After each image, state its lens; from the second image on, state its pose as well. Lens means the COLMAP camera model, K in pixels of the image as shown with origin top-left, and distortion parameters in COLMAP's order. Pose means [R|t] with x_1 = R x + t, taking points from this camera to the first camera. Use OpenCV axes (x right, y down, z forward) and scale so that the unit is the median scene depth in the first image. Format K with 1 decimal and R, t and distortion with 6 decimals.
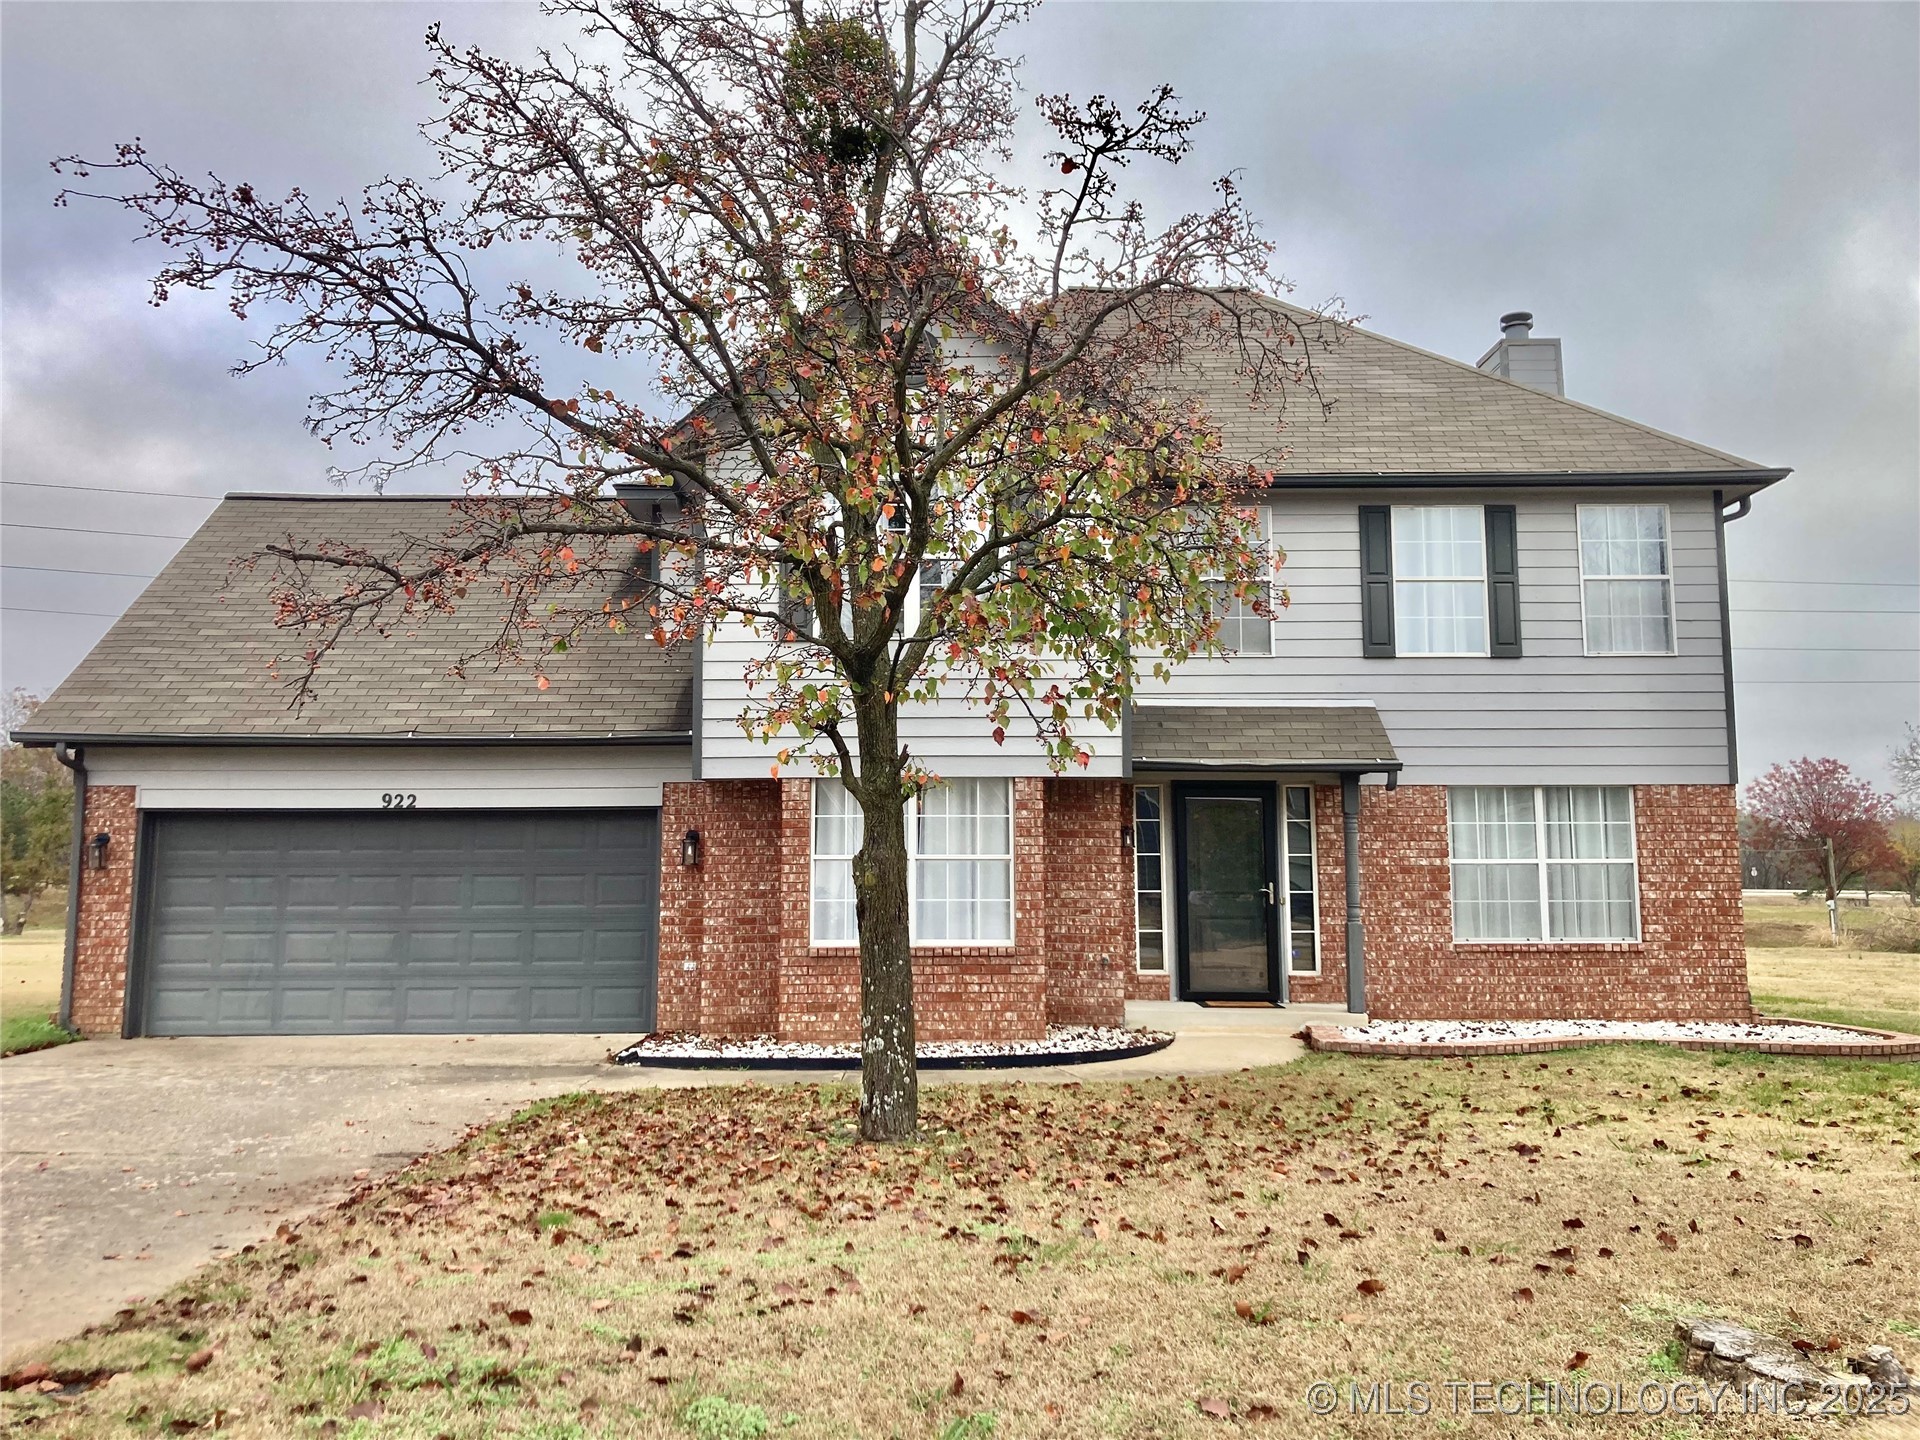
lens RADIAL K [[1577.9, 0, 968.4], [0, 1577.9, 686.1], [0, 0, 1]] dist [0.009792, 0.013164]
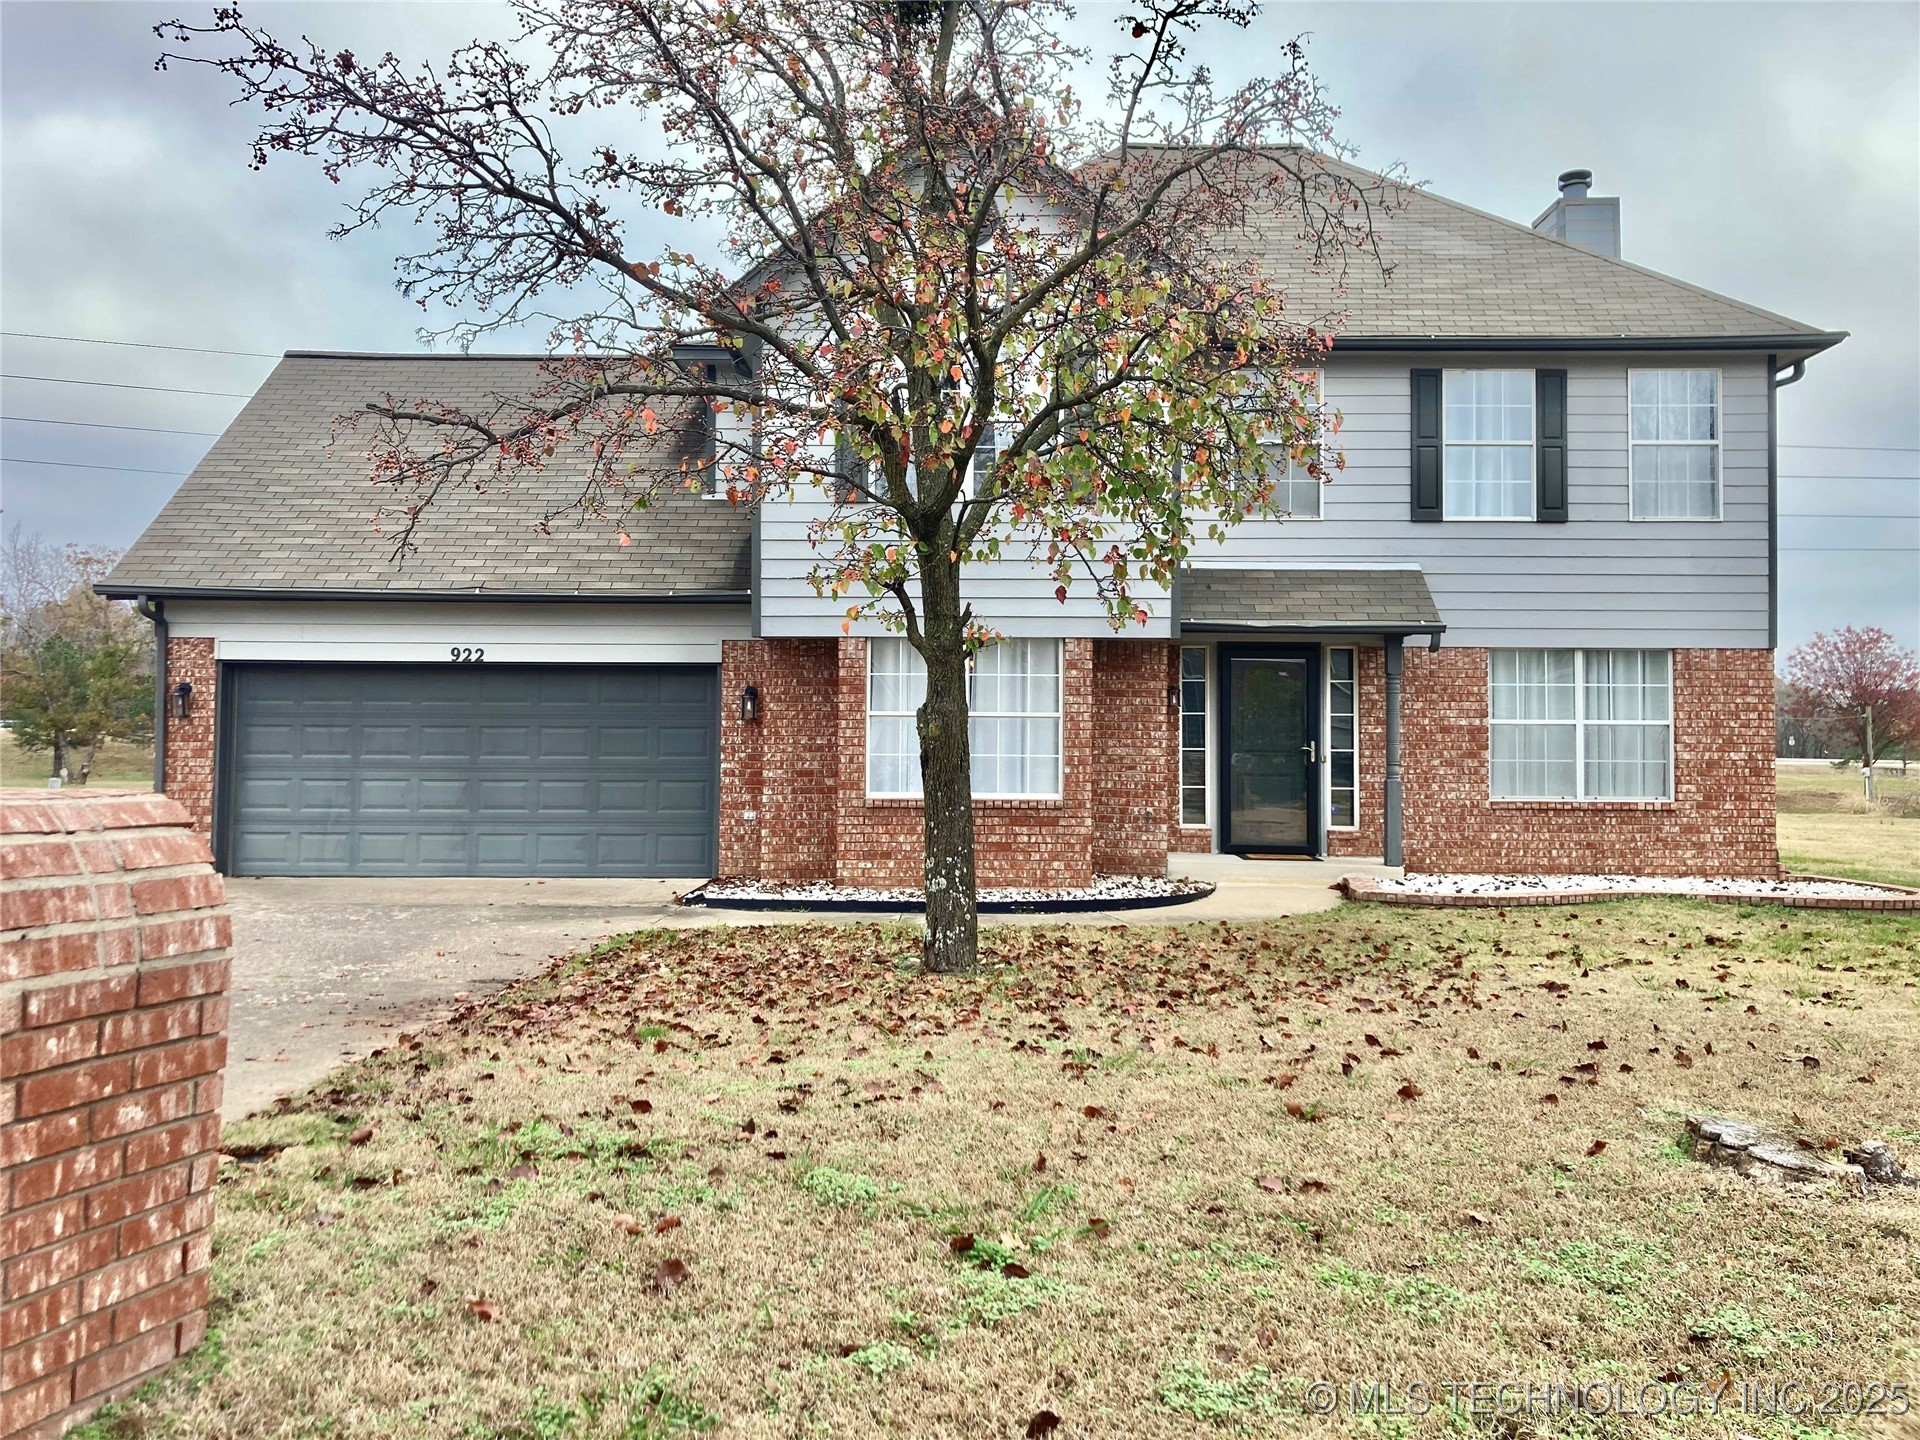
lens RADIAL K [[1628.5, 0, 950.5], [0, 1628.5, 693.6], [0, 0, 1]] dist [0.023091, -0.012744]
pose [[0.999769, 0.008602, -0.019695, -0.030244], [-0.006899, 0.996361, 0.084957, 0.006808], [0.020354, -0.084801, 0.996190, -0.077535]]
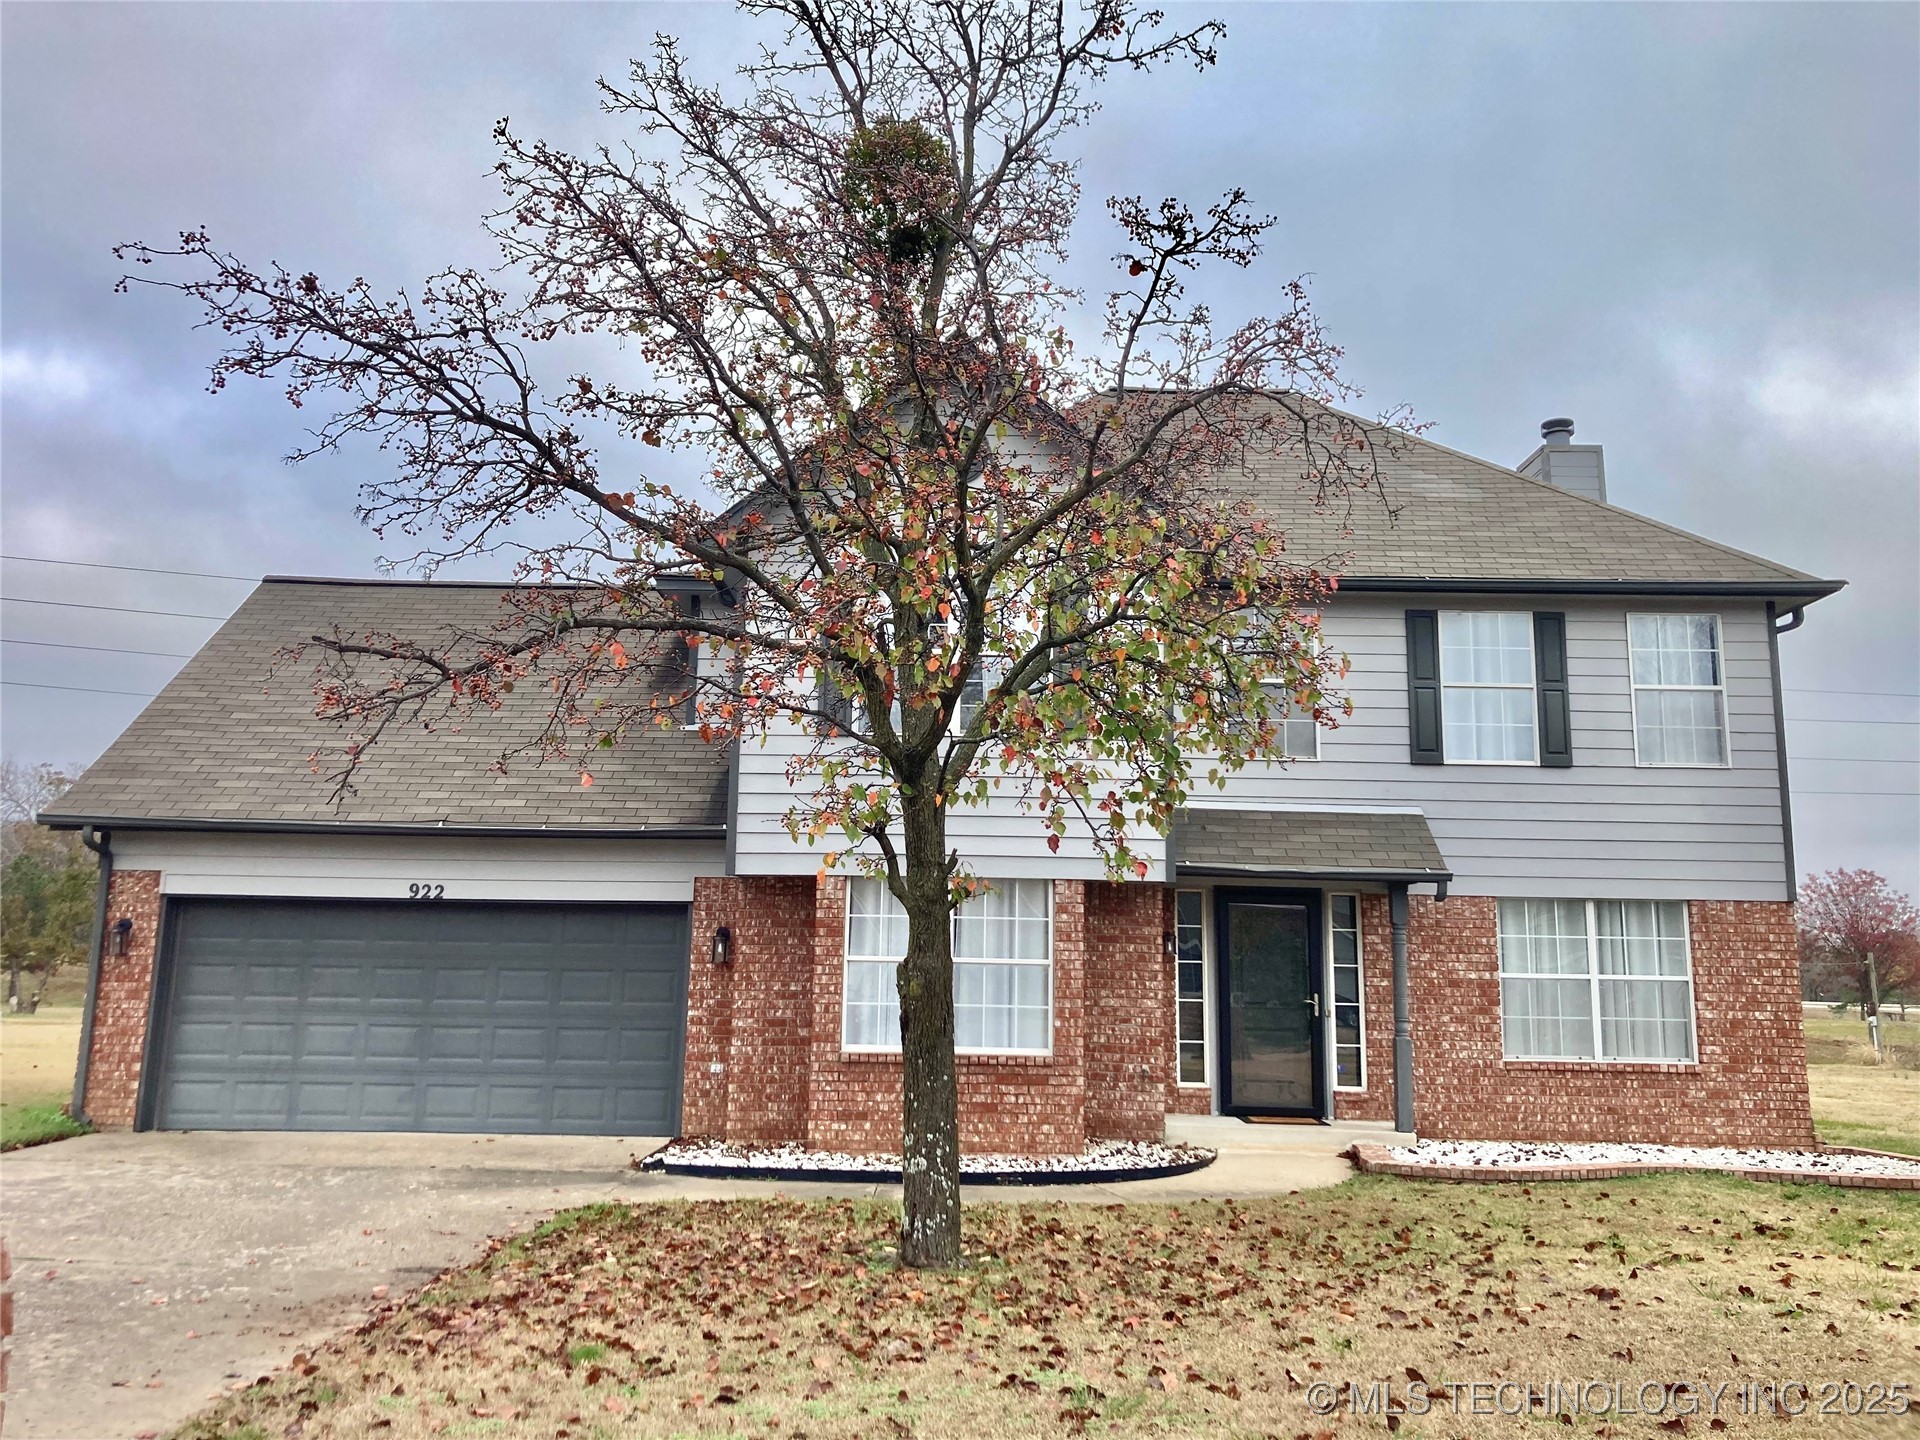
lens RADIAL K [[1545.0, 0, 955.4], [0, 1545.0, 677.7], [0, 0, 1]] dist [0.023511, -0.015061]
pose [[0.999794, 0.018429, -0.008471, -0.033476], [-0.018890, 0.998136, -0.058028, -0.013400], [0.007386, 0.058176, 0.998279, 0.042084]]
